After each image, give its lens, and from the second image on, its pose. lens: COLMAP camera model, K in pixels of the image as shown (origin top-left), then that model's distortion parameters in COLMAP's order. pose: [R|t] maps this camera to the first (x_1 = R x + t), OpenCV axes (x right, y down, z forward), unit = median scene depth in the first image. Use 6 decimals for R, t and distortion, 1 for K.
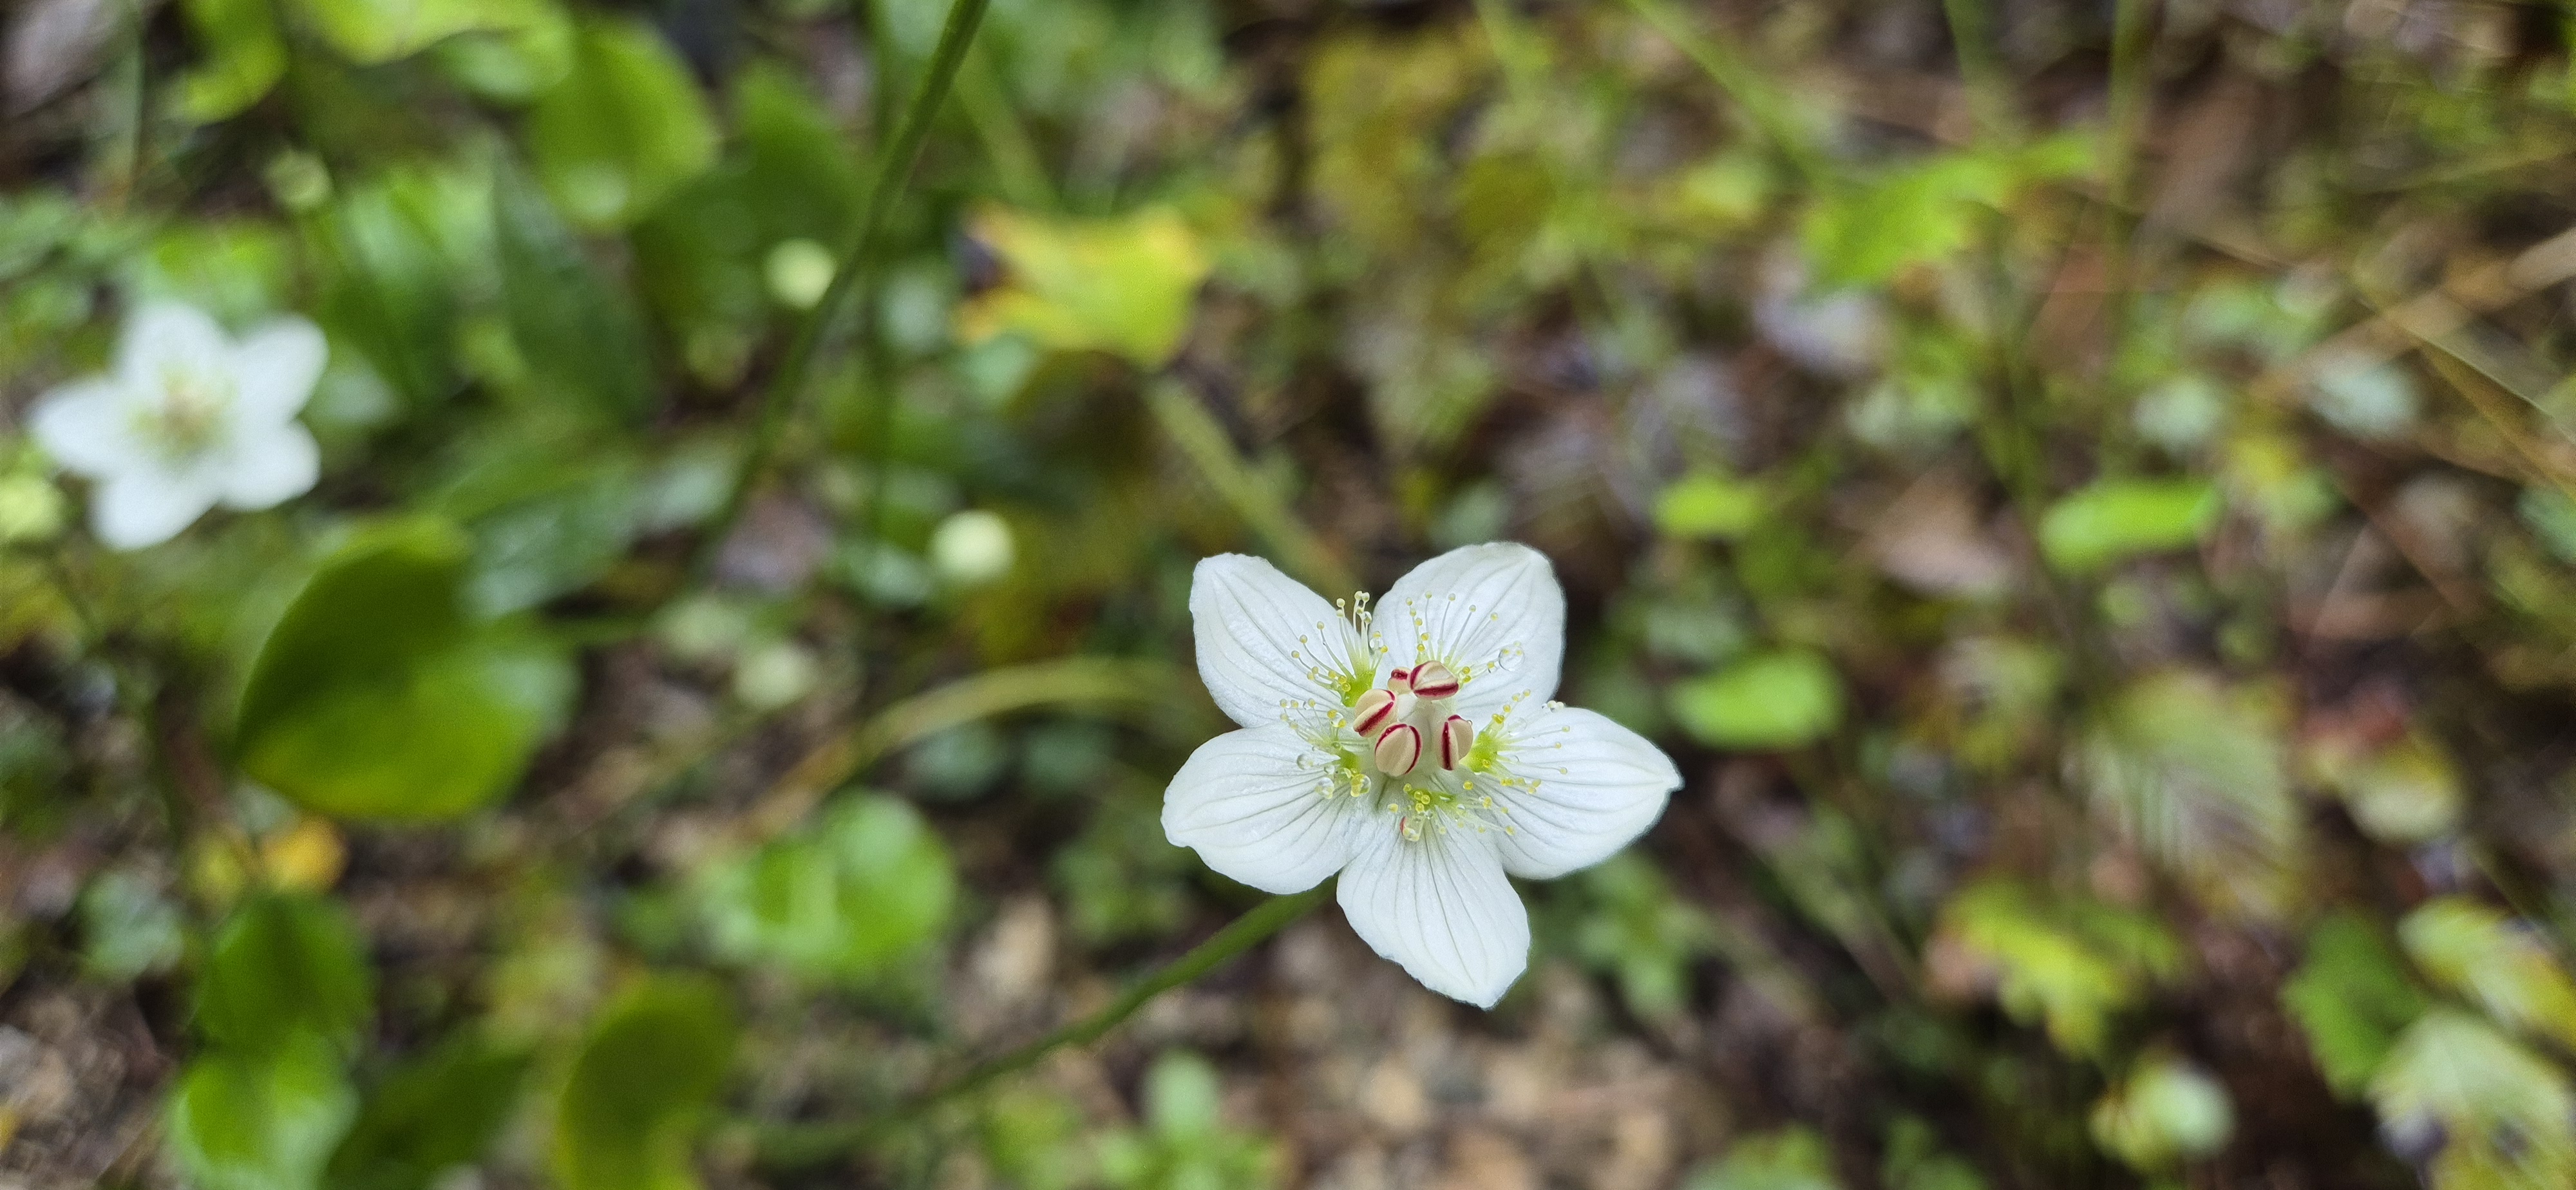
lens RADIAL K [[1698.6, 0, 1288.0], [0, 1698.6, 595.0], [0, 0, 1]] dist [-0.081204, -0.003530]
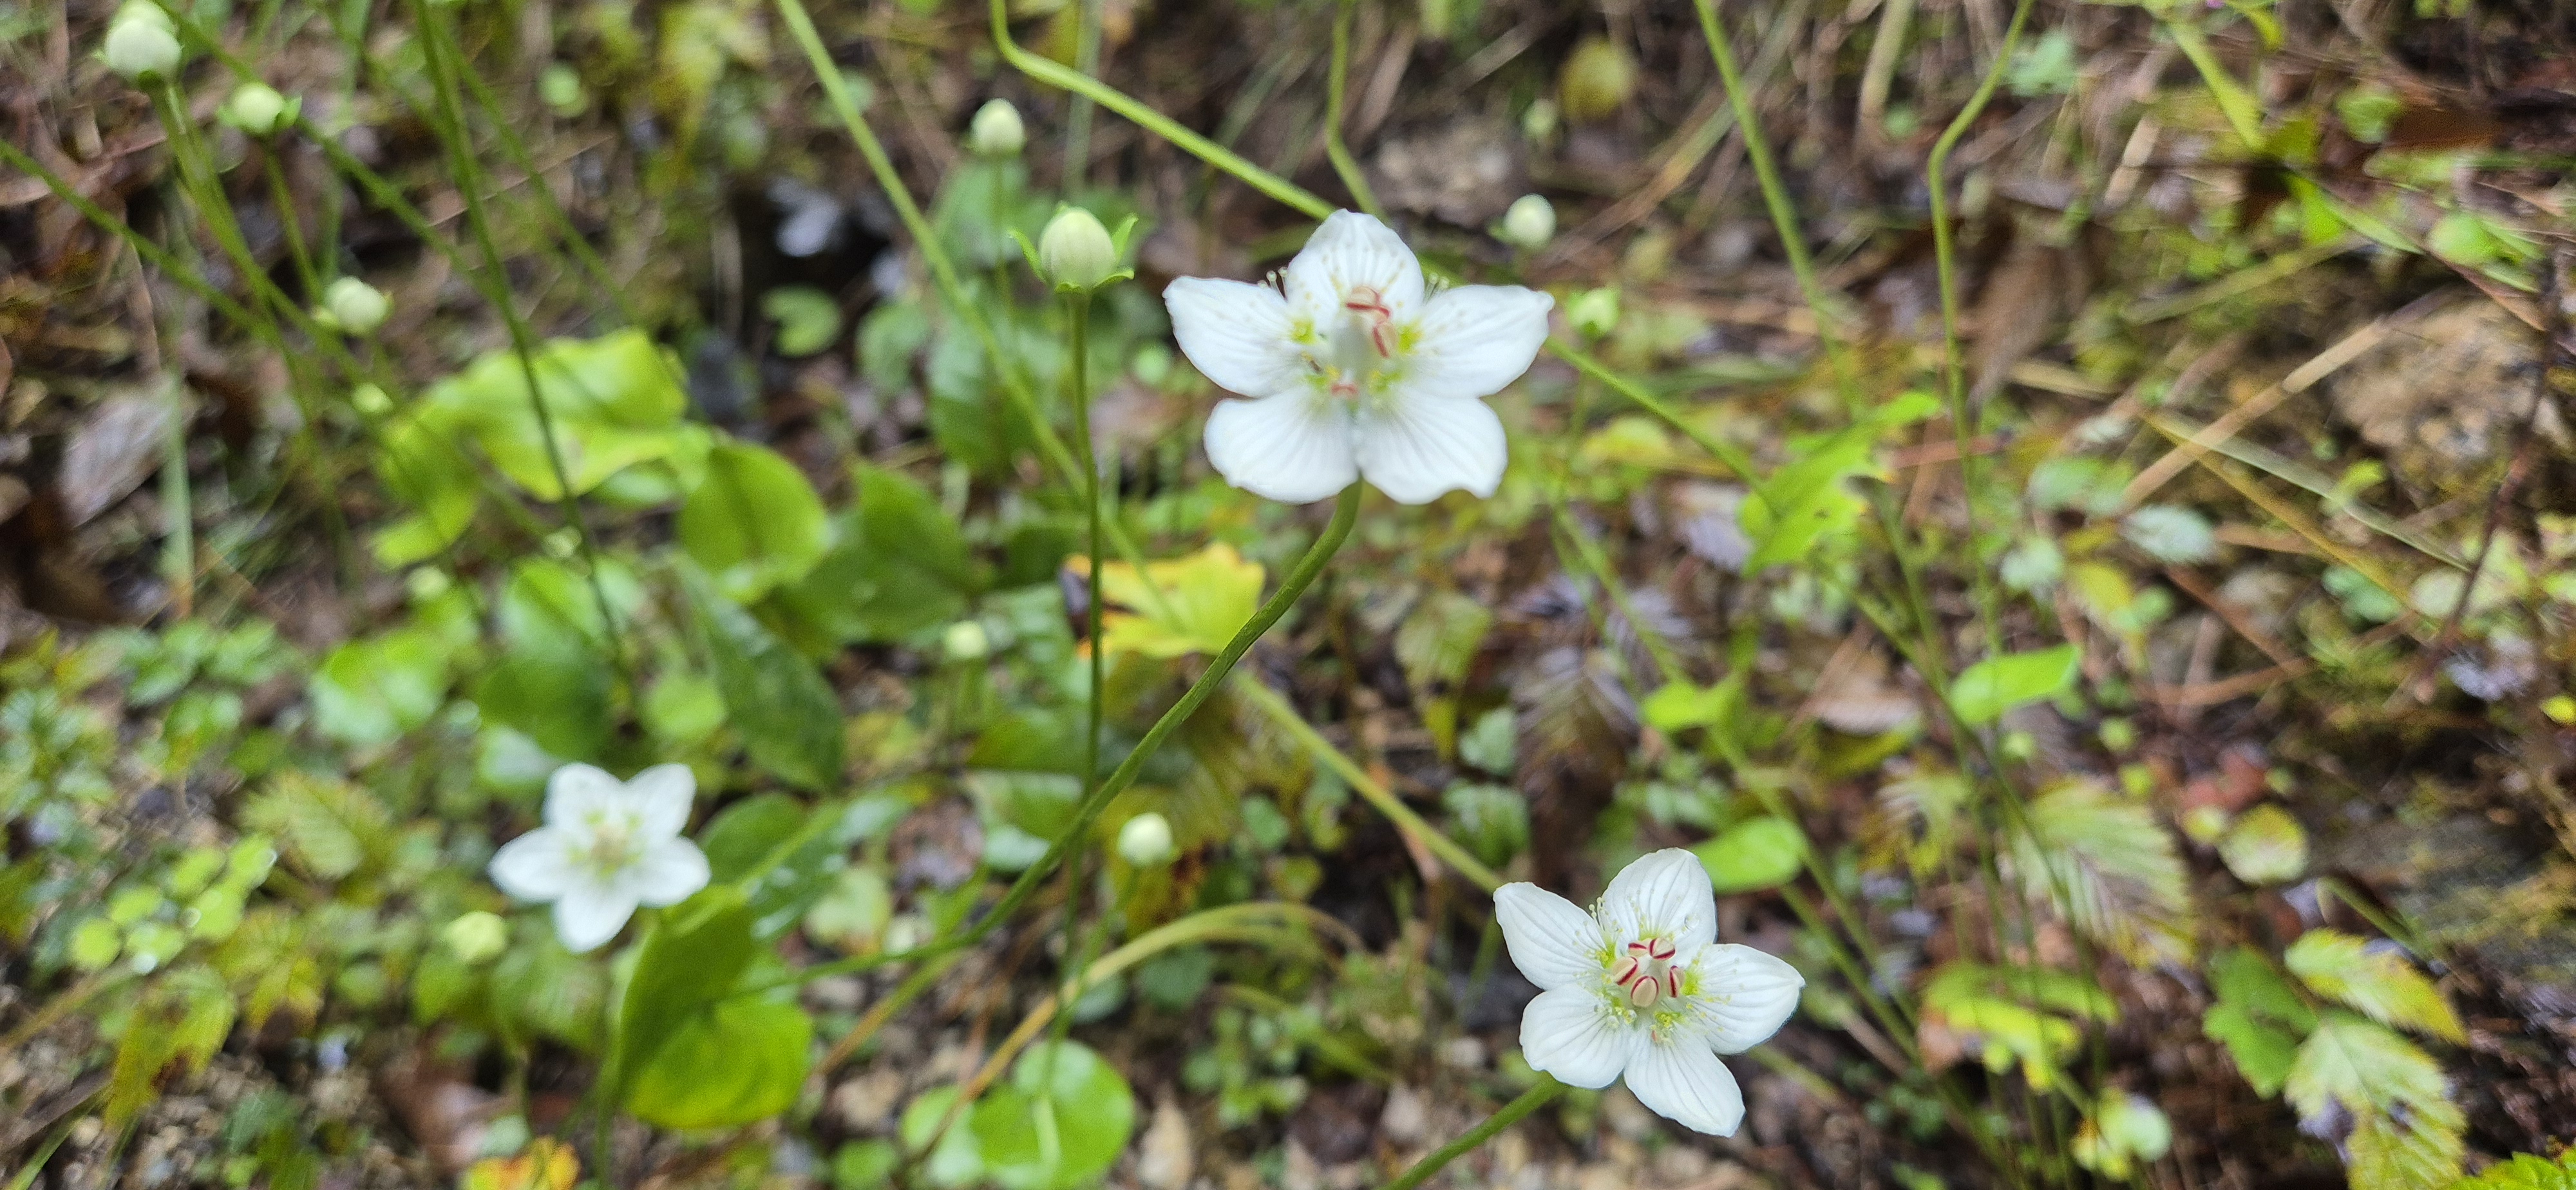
lens RADIAL K [[1625.3, 0, 1274.0], [0, 1625.3, 598.0], [0, 0, 1]] dist [-0.048159, -0.002328]
pose [[0.988500, -0.141173, 0.054203, -0.107221], [0.145717, 0.985054, -0.091841, -0.064576], [-0.040428, 0.098684, 0.994297, -0.203625]]
